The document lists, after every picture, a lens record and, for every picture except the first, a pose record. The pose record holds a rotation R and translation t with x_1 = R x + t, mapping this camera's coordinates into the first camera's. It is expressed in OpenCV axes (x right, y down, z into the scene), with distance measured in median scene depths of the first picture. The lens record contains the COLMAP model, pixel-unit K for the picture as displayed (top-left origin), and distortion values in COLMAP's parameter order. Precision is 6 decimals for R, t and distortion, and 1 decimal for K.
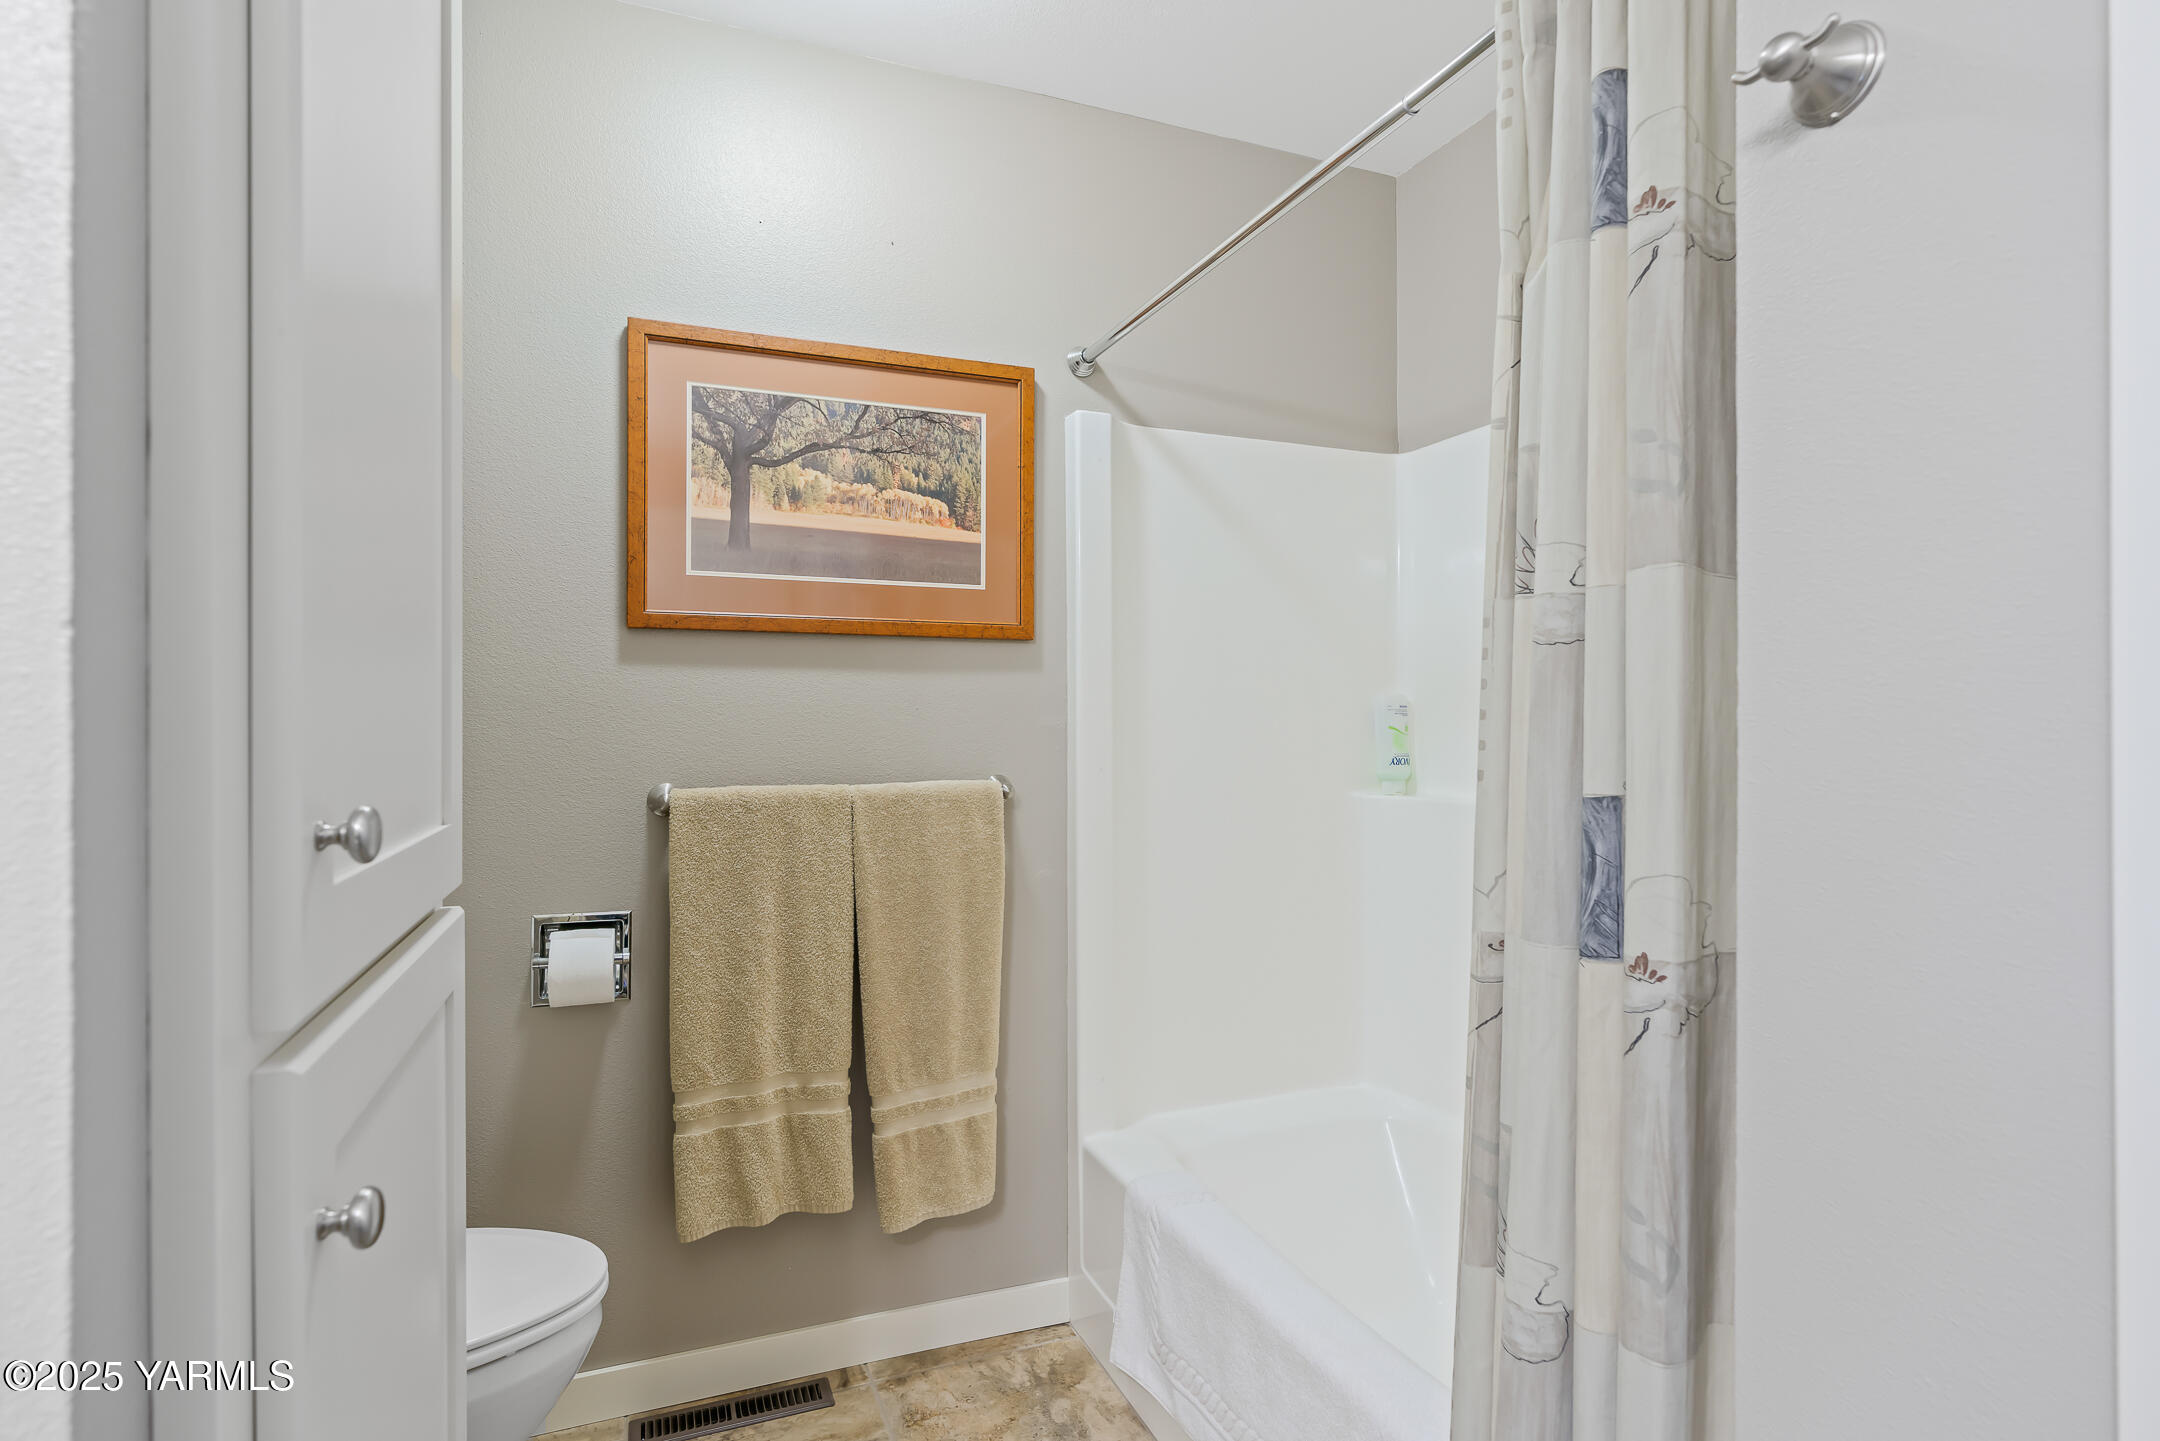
lens RADIAL K [[1071.3, 0, 1066.4], [0, 1071.3, 722.1], [0, 0, 1]] dist [-0.008171, 0.000108]
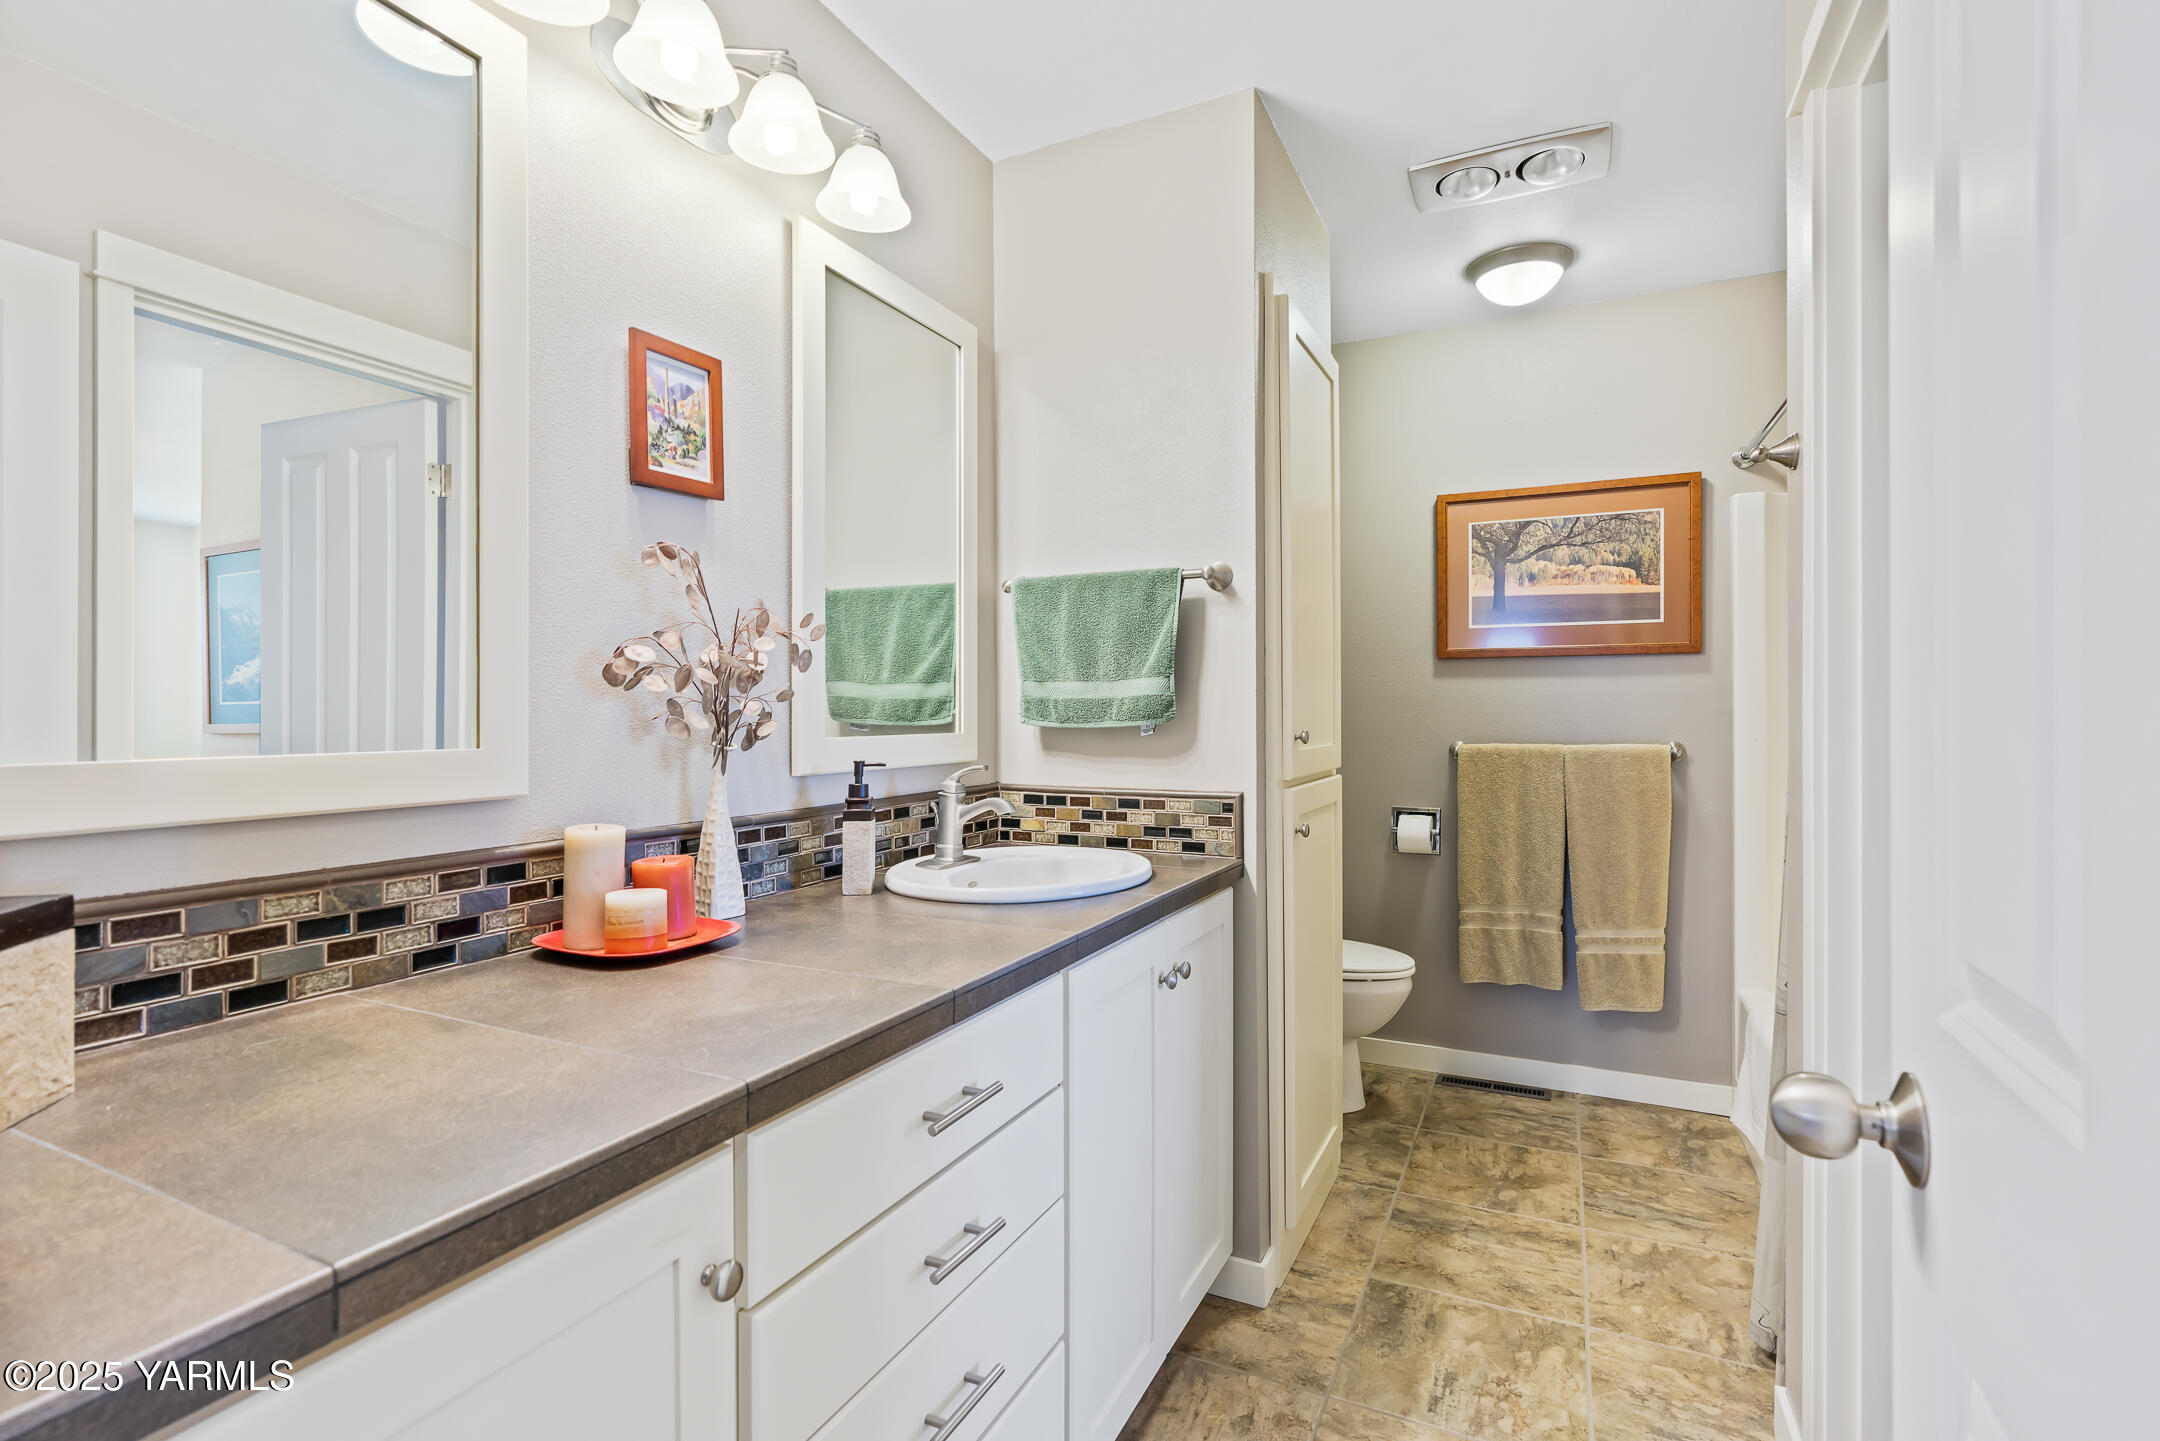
lens RADIAL K [[981.6, 0, 1076.3], [0, 981.6, 710.8], [0, 0, 1]] dist [-0.014717, 0.006484]
pose [[0.665871, 0.000031, -0.746067, 0.442697], [0.003784, 0.999987, 0.003418, -0.003631], [0.746057, -0.005099, 0.665862, -0.614415]]
